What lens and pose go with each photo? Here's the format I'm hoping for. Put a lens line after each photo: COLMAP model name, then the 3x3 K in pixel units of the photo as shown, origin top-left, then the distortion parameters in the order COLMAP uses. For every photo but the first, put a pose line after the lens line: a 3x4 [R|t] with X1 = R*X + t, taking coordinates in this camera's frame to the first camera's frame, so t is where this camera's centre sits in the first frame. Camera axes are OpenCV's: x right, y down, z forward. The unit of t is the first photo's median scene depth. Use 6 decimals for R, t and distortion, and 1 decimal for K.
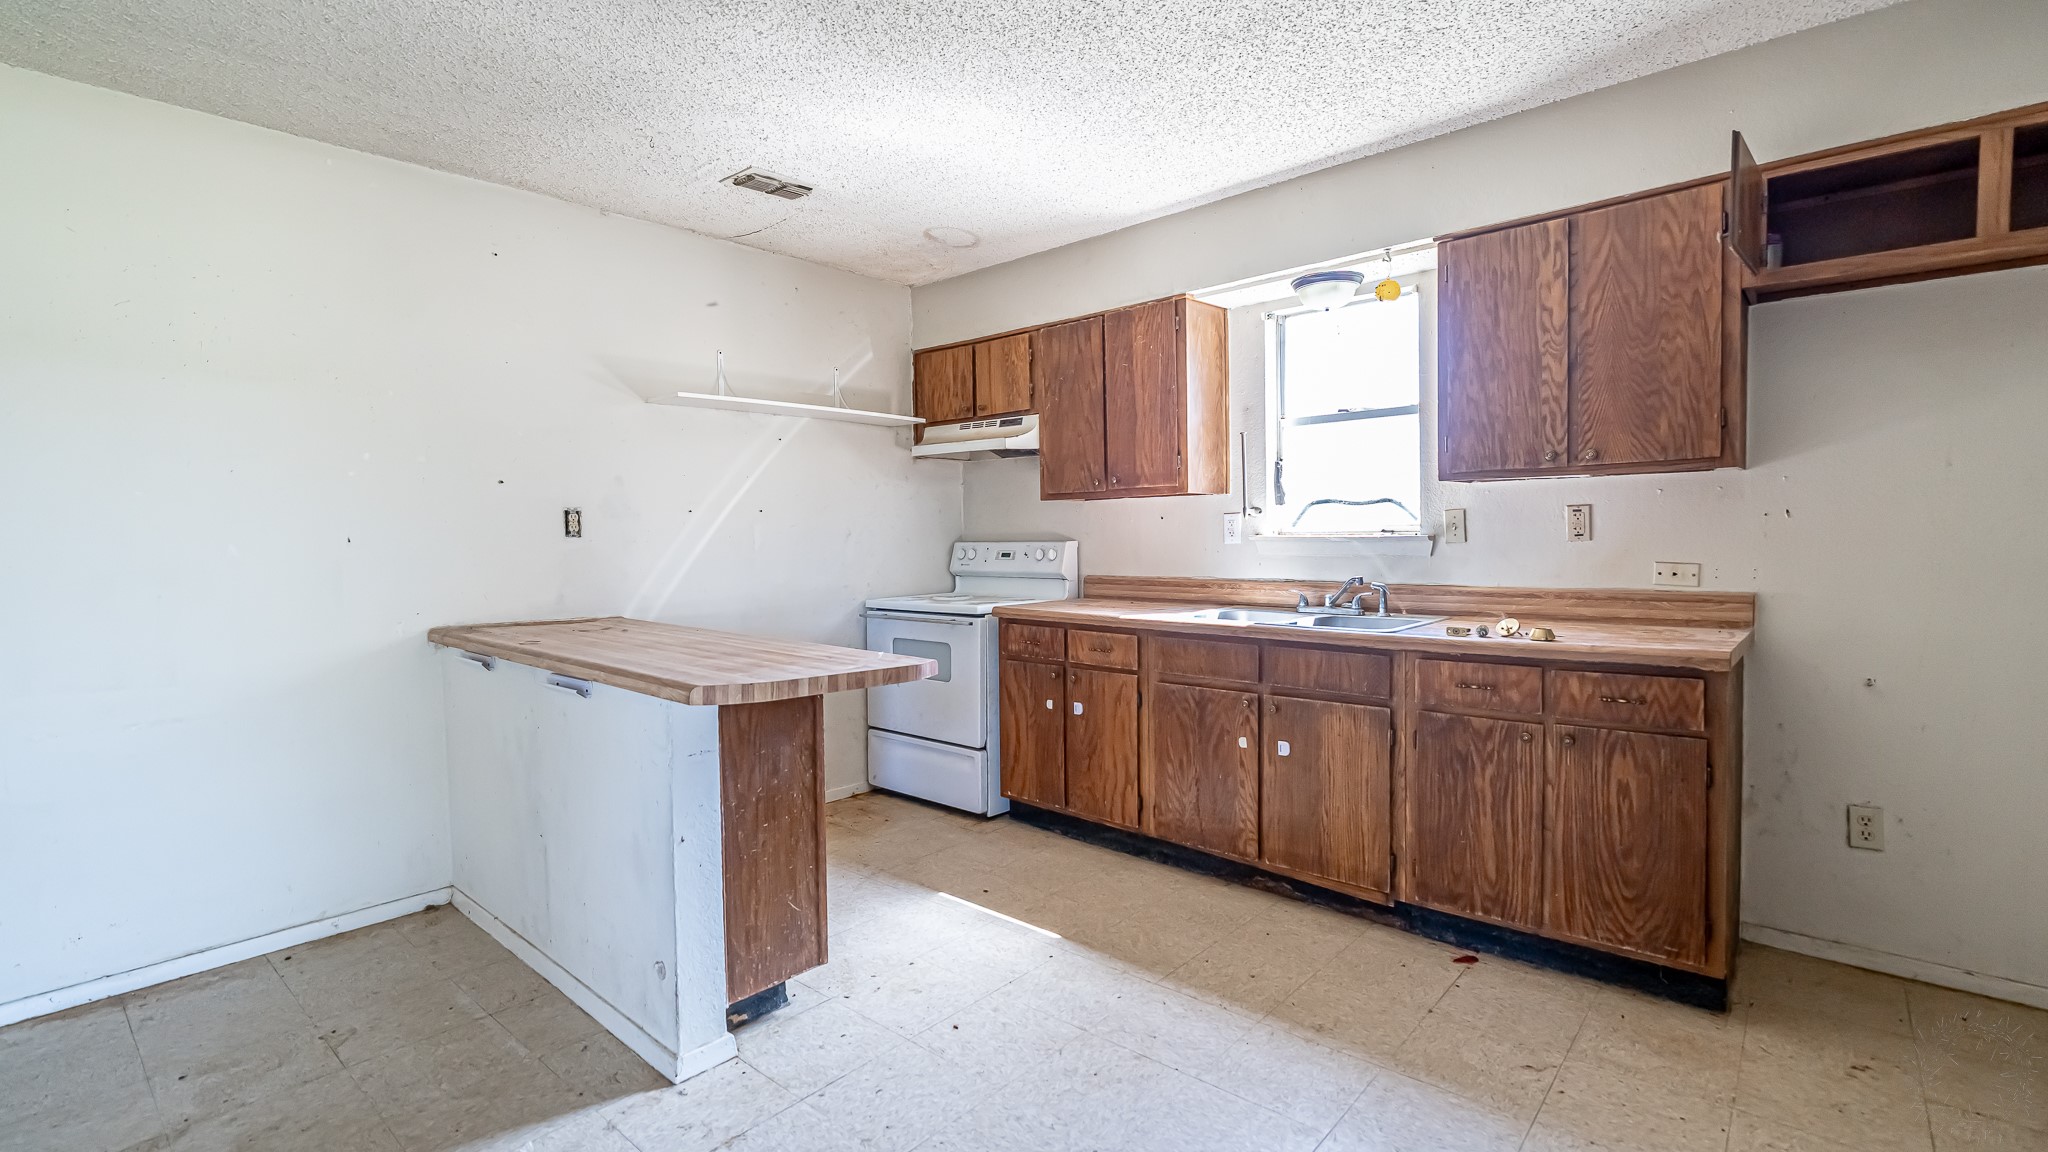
lens RADIAL K [[938.7, 0, 1008.0], [0, 938.7, 577.5], [0, 0, 1]] dist [-0.009649, 0.005159]
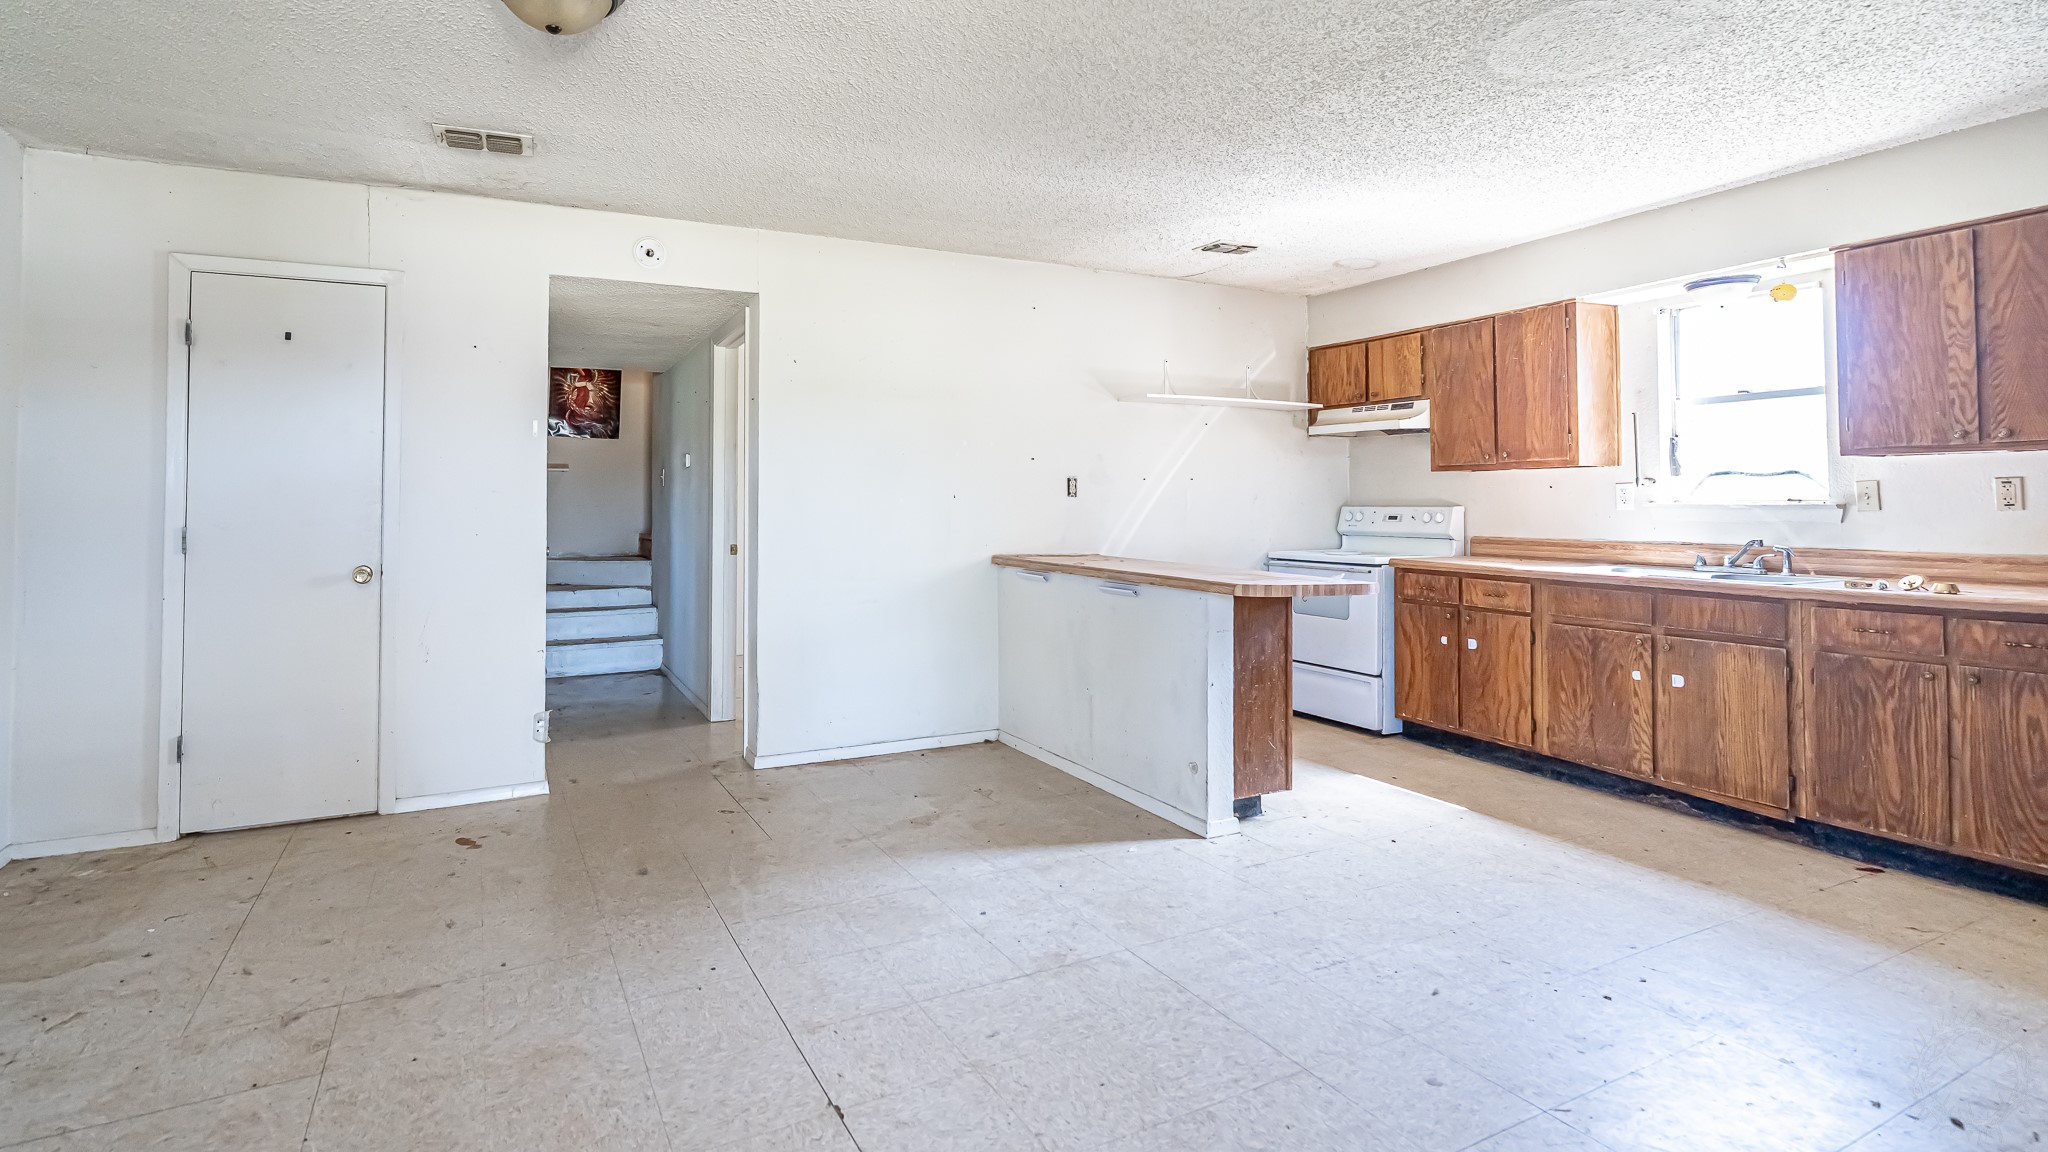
lens RADIAL K [[938.7, 0, 946.5], [0, 938.7, 486.5], [0, 0, 1]] dist [-0.009649, 0.005159]
pose [[0.922277, 0.007785, -0.386451, -0.114891], [-0.032384, 0.997838, -0.057184, 0.038251], [0.385170, 0.065254, 0.920536, -0.511059]]
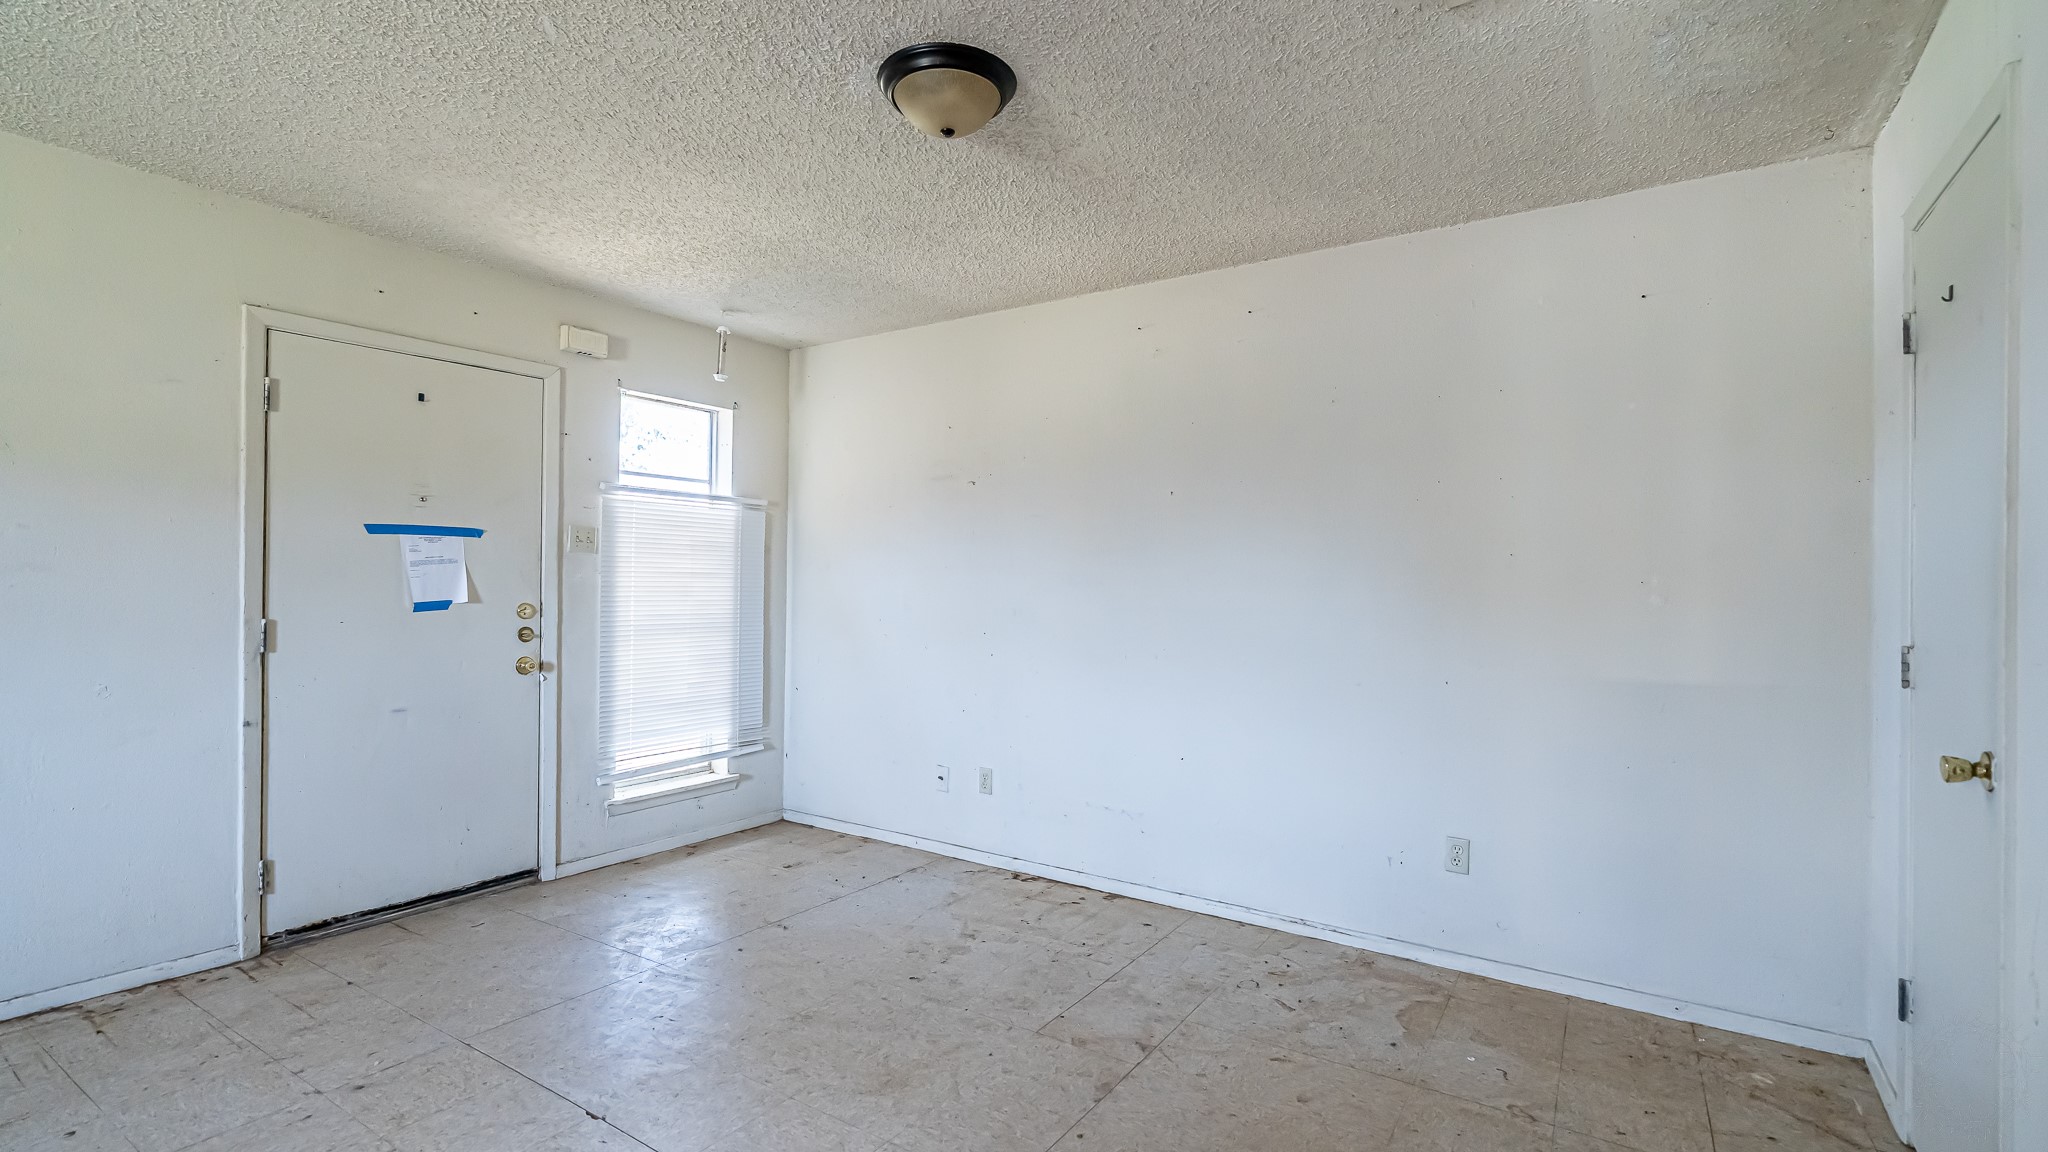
lens RADIAL K [[938.7, 0, 1024.8], [0, 938.7, 571.4], [0, 0, 1]] dist [-0.009649, 0.005159]
pose [[-0.991402, 0.005155, -0.130751, -0.693559], [0.000014, 0.999228, 0.039291, -0.036479], [0.130853, 0.038951, -0.990636, 0.894023]]
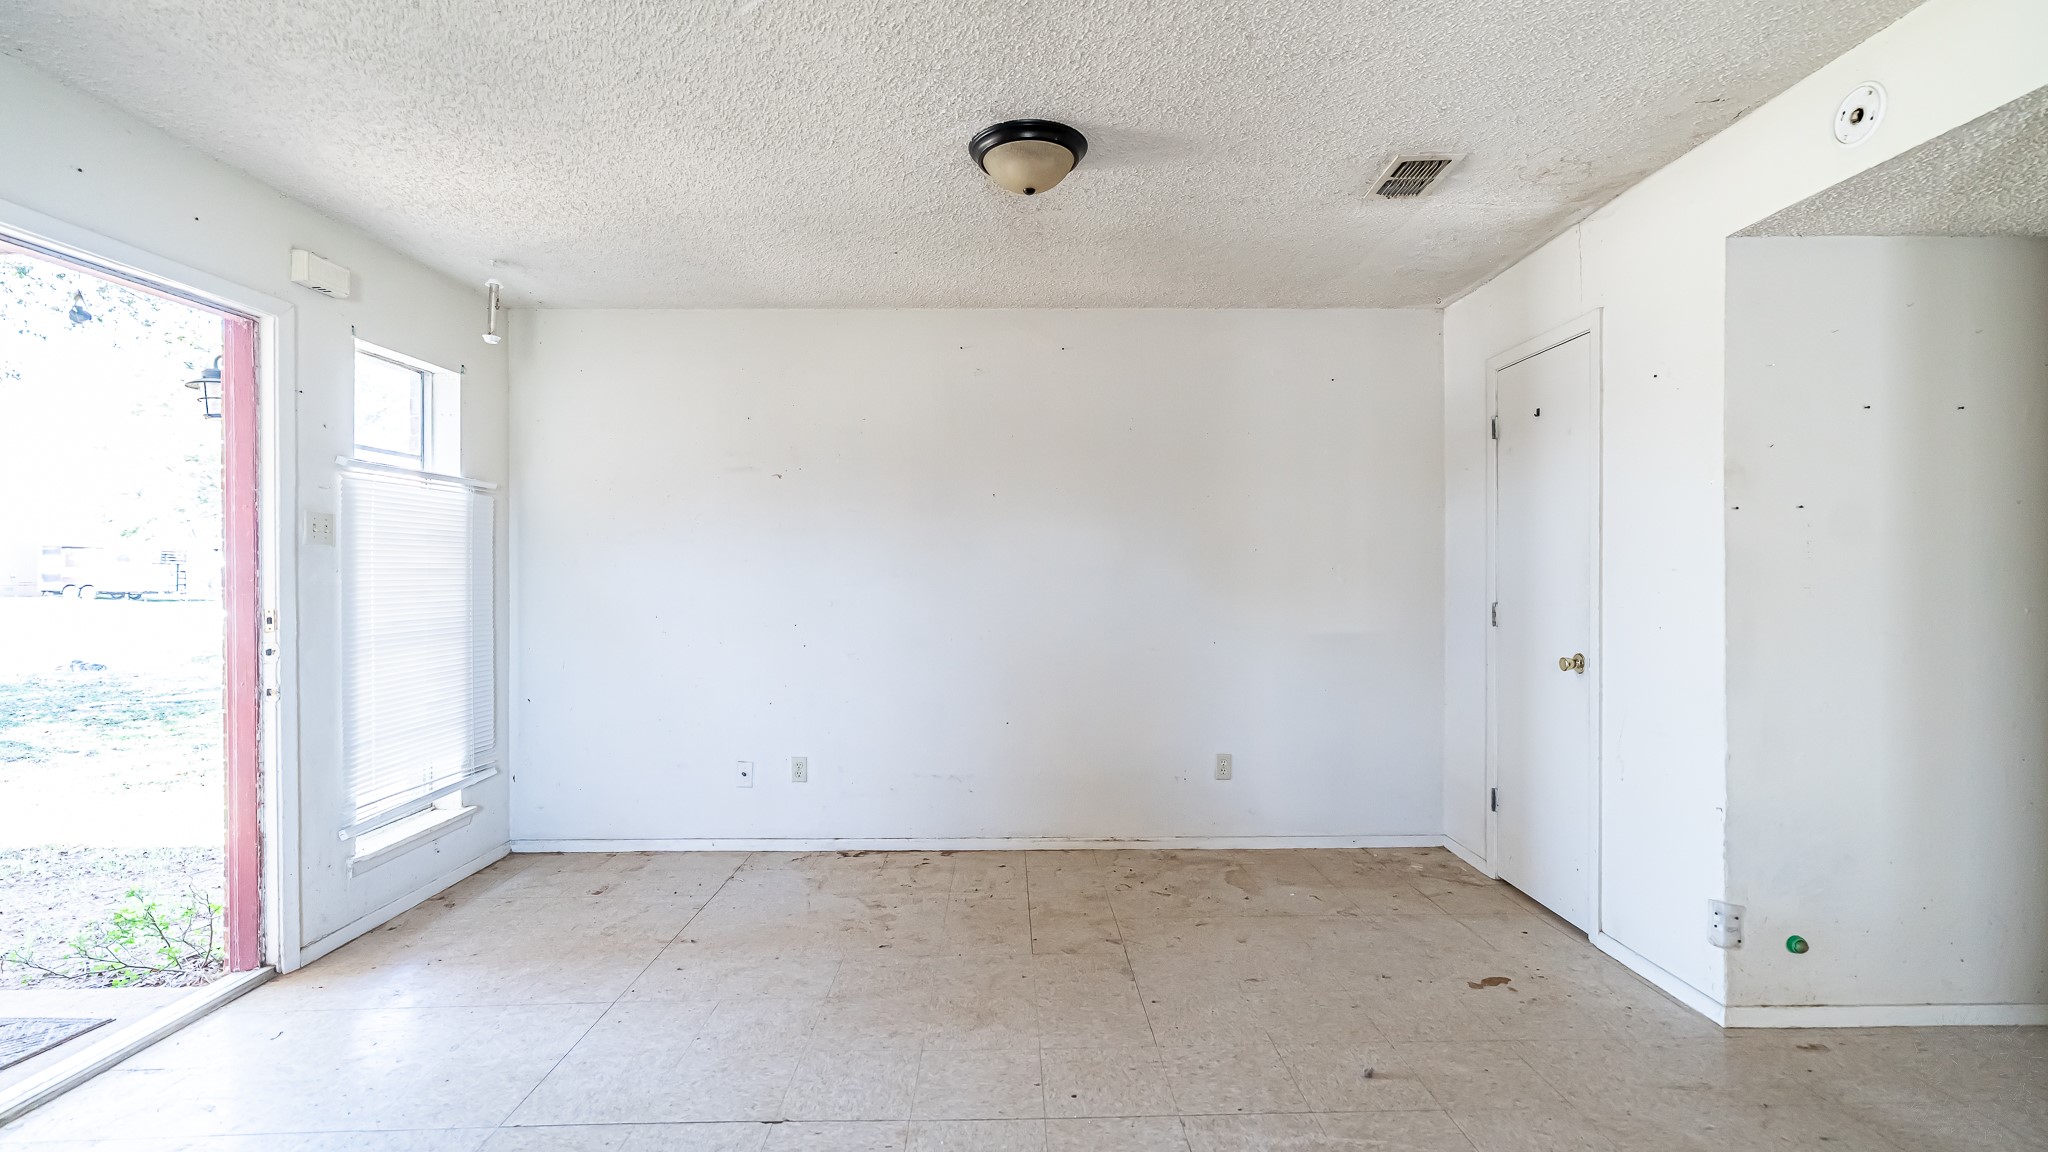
lens RADIAL K [[938.7, 0, 1039.2], [0, 938.7, 568.4], [0, 0, 1]] dist [-0.009649, 0.005159]
pose [[-0.734190, 0.018133, -0.678702, -0.086798], [-0.017322, 0.998818, 0.045423, -0.047047], [0.678723, 0.045105, -0.733008, 0.786081]]
